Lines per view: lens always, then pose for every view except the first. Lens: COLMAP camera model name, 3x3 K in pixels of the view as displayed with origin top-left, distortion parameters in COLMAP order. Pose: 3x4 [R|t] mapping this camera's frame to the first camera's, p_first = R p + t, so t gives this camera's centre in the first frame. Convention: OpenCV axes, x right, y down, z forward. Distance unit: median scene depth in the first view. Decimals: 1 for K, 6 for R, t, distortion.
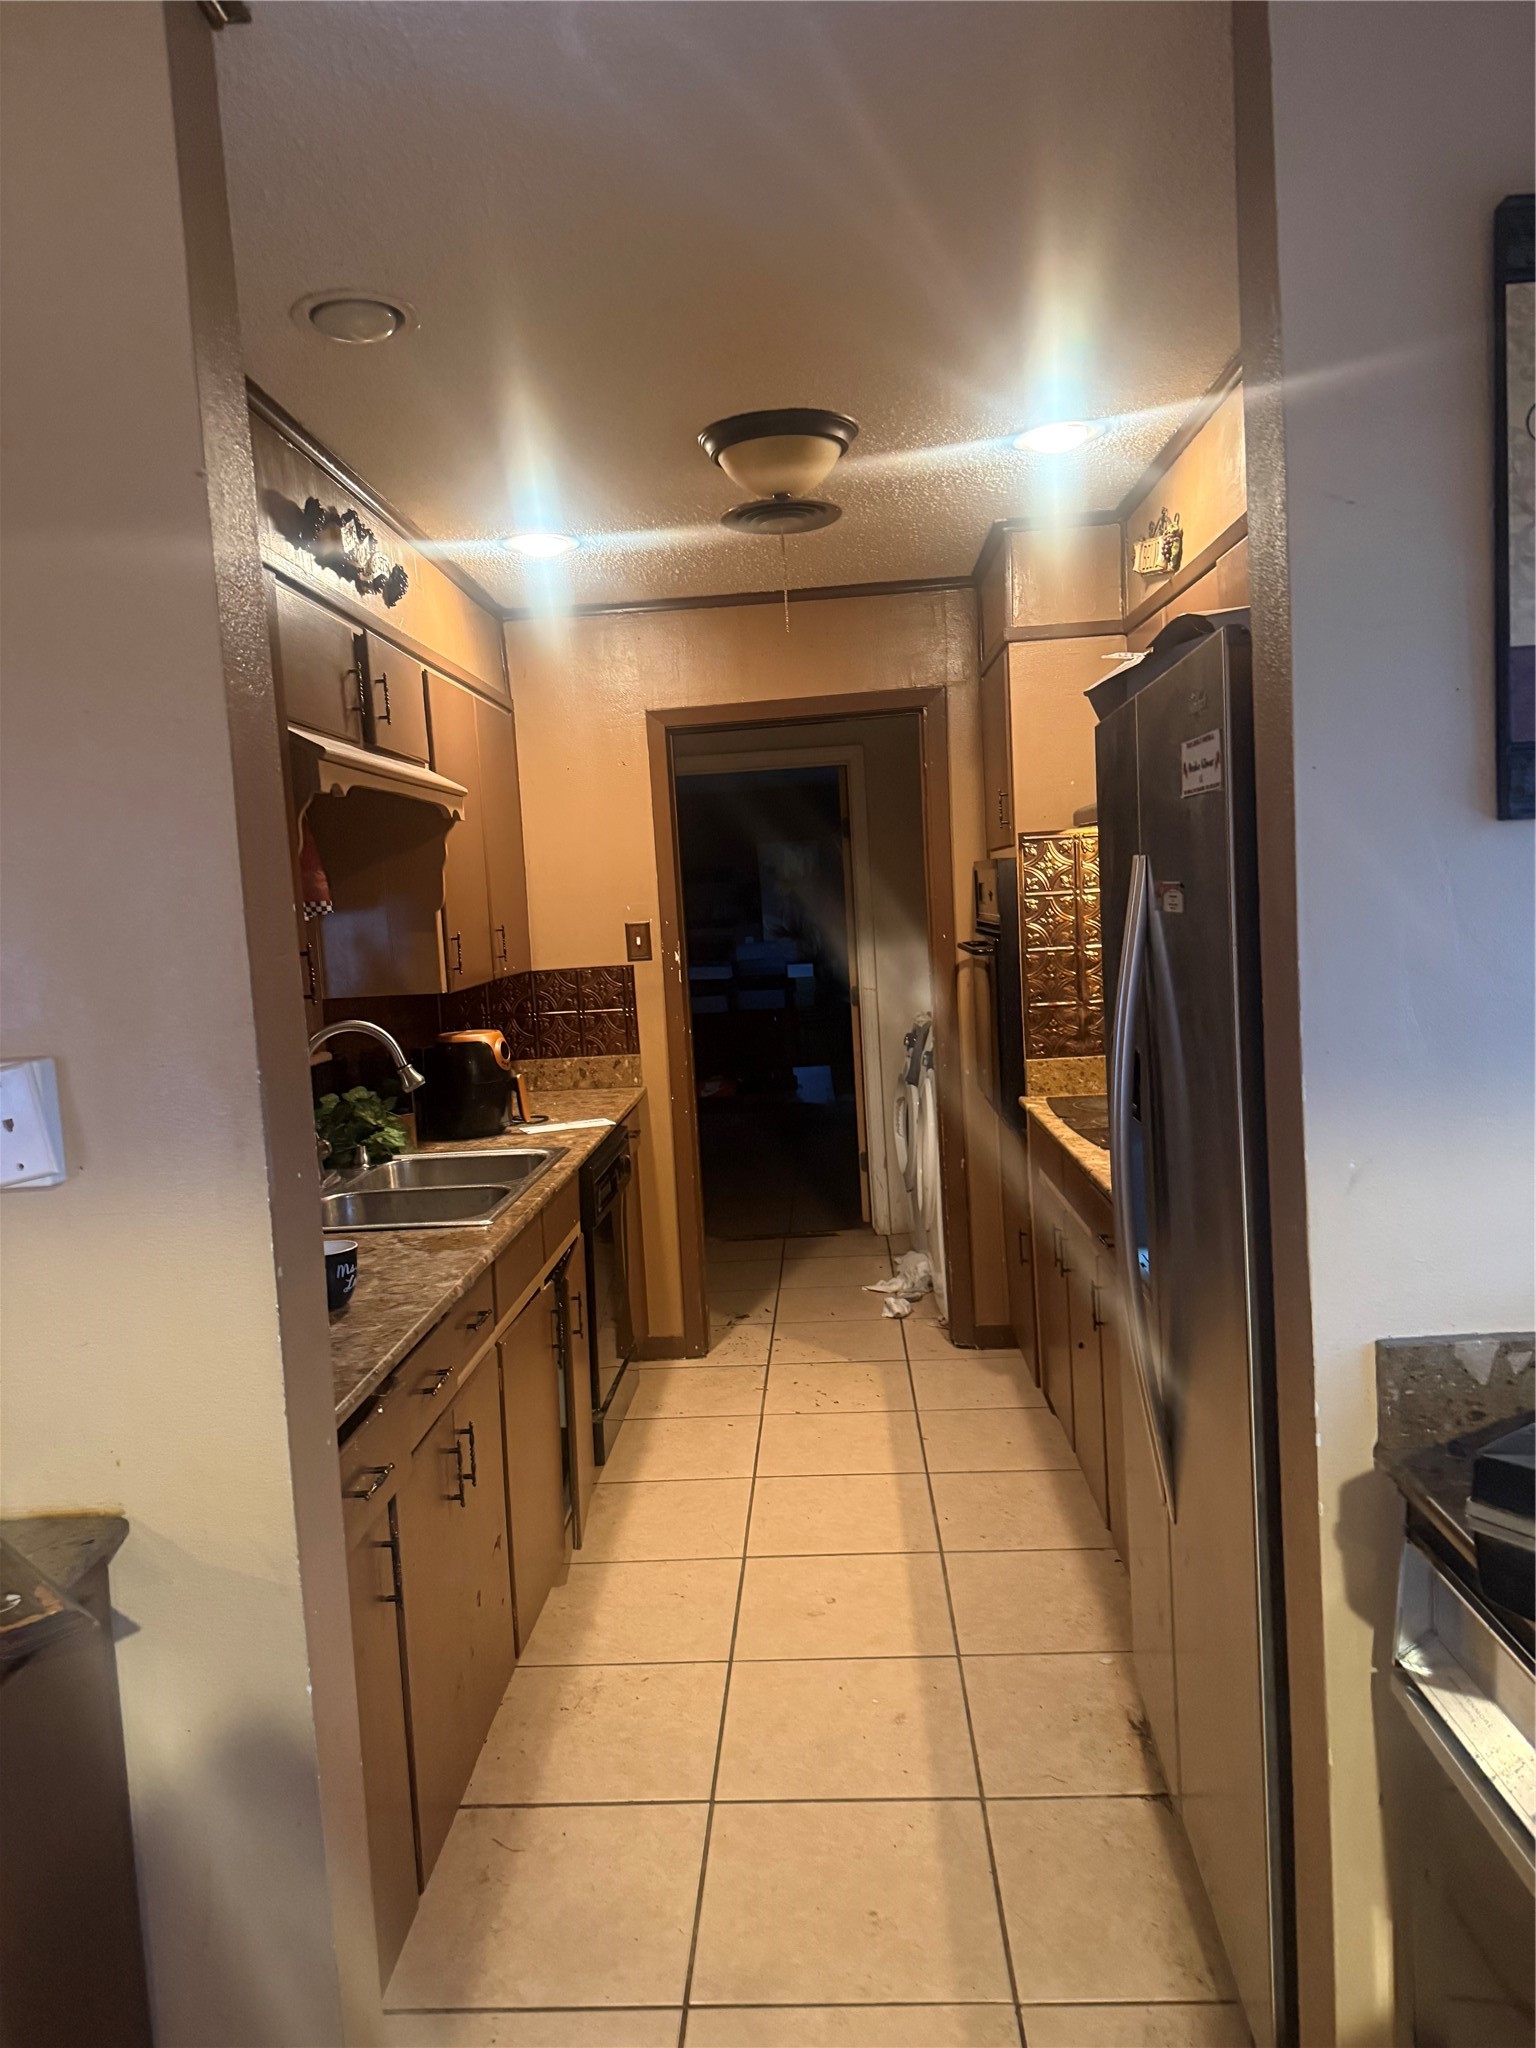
lens RADIAL K [[1447.9, 0, 768.0], [0, 1447.9, 1024.0], [0, 0, 1]] dist [0.101494, -0.164082]
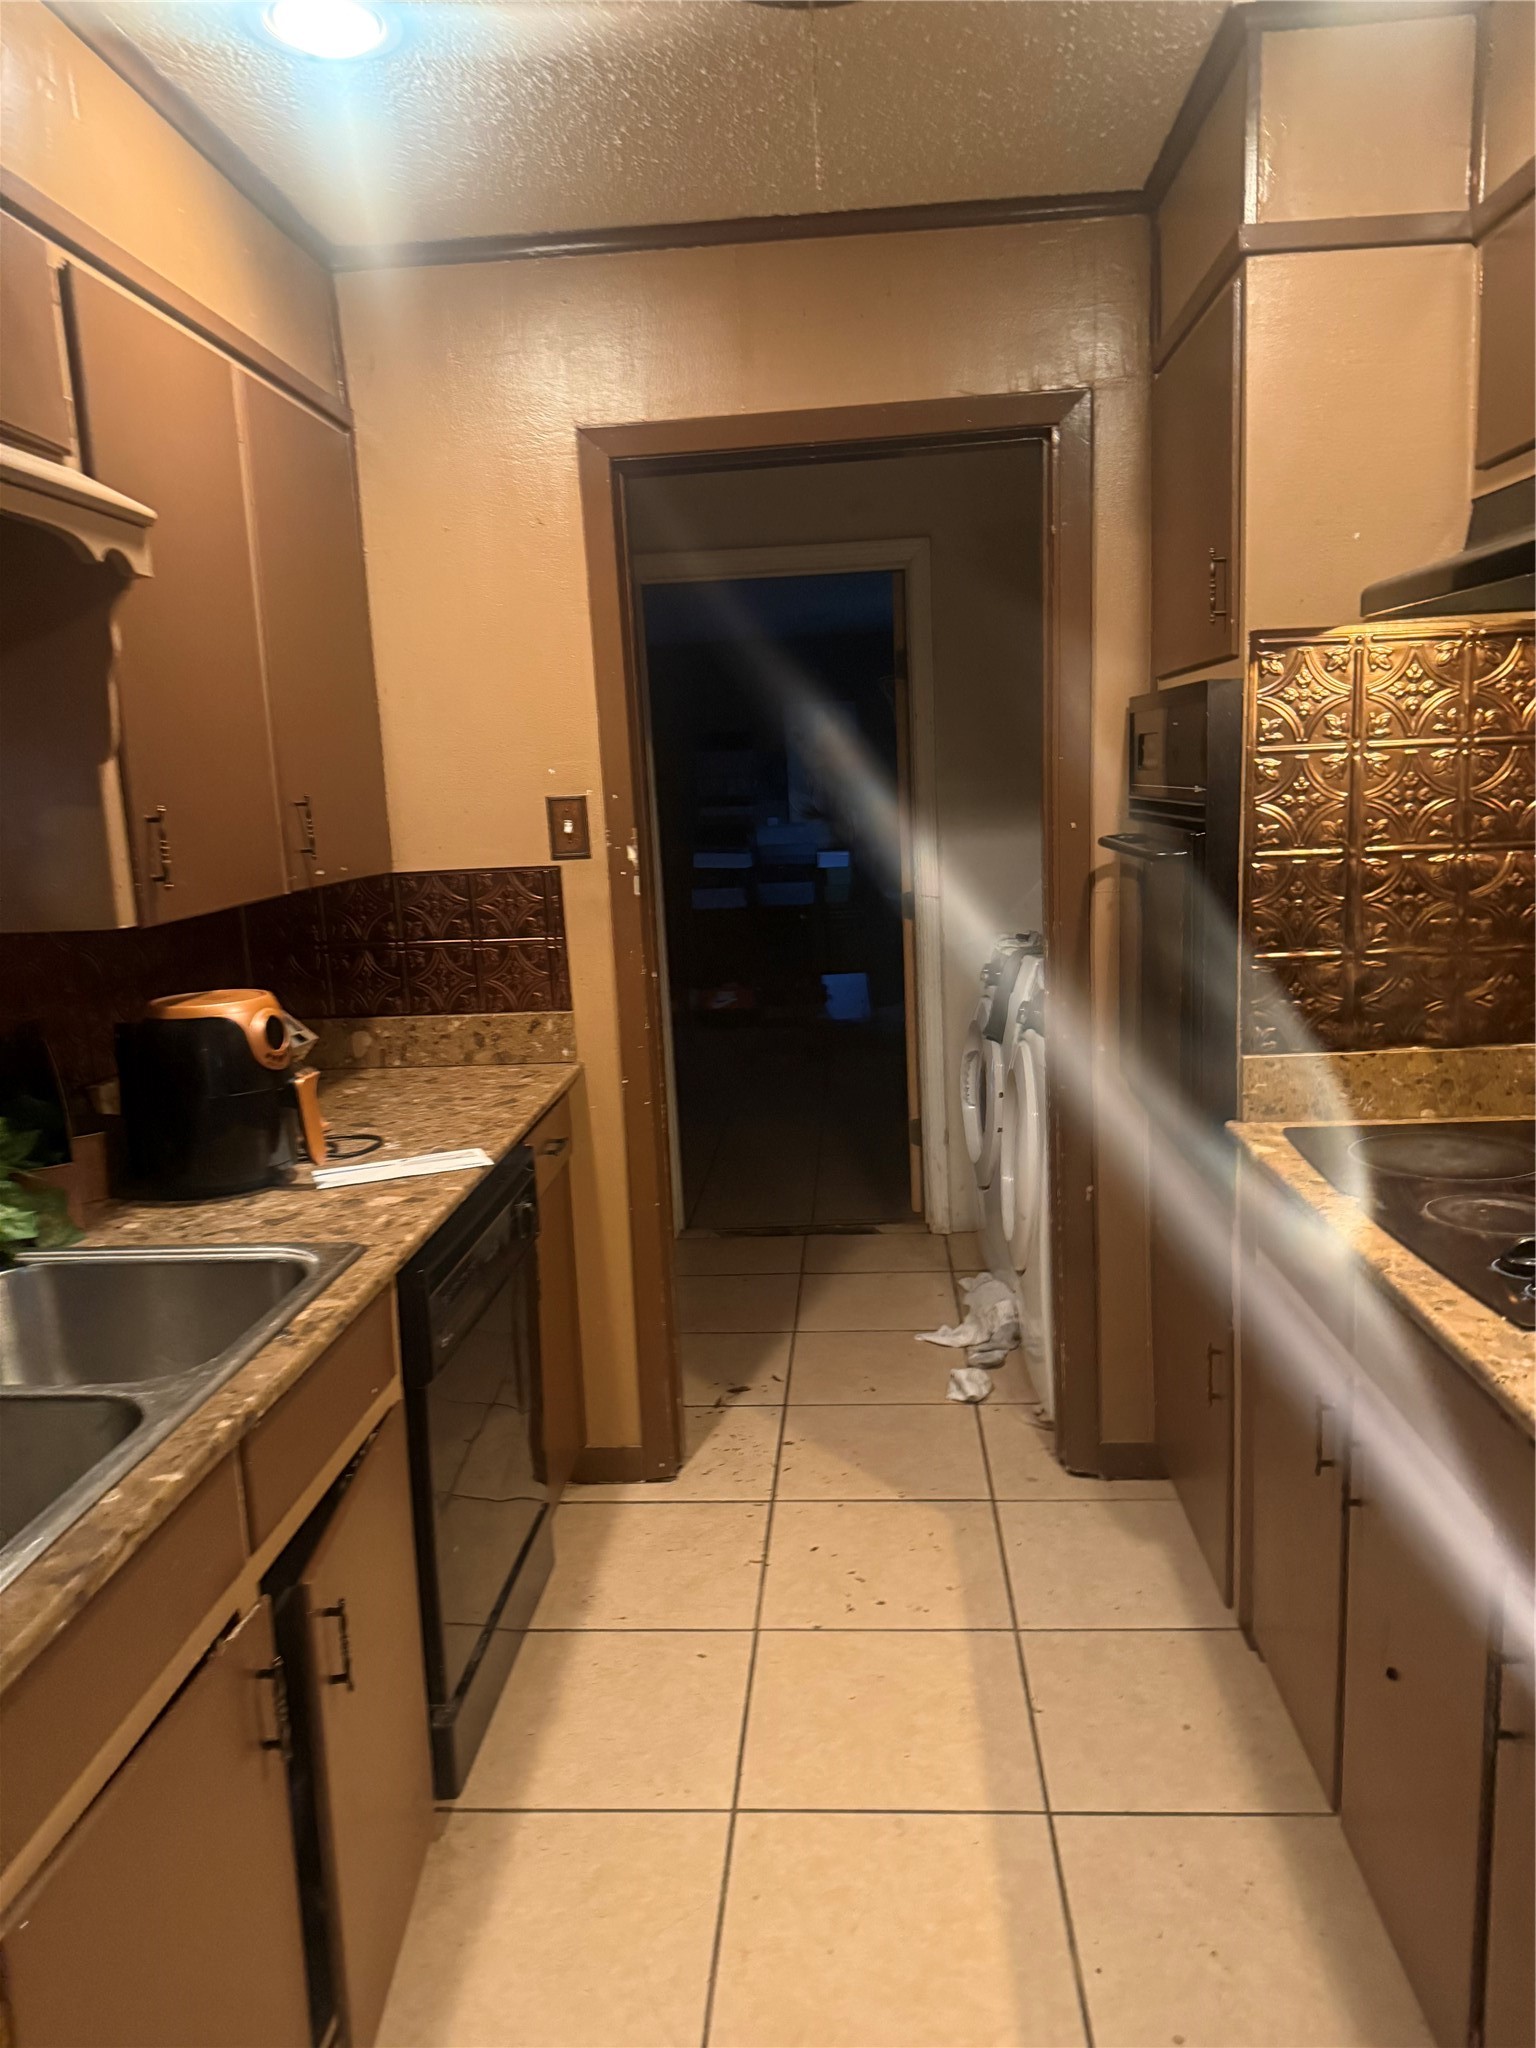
lens RADIAL K [[1447.9, 0, 768.0], [0, 1447.9, 1024.0], [0, 0, 1]] dist [0.101494, -0.164082]
pose [[0.999658, 0.015374, -0.021142, 0.008751], [-0.013580, 0.996497, 0.082517, -0.026296], [0.022337, -0.082202, 0.996365, 0.389382]]
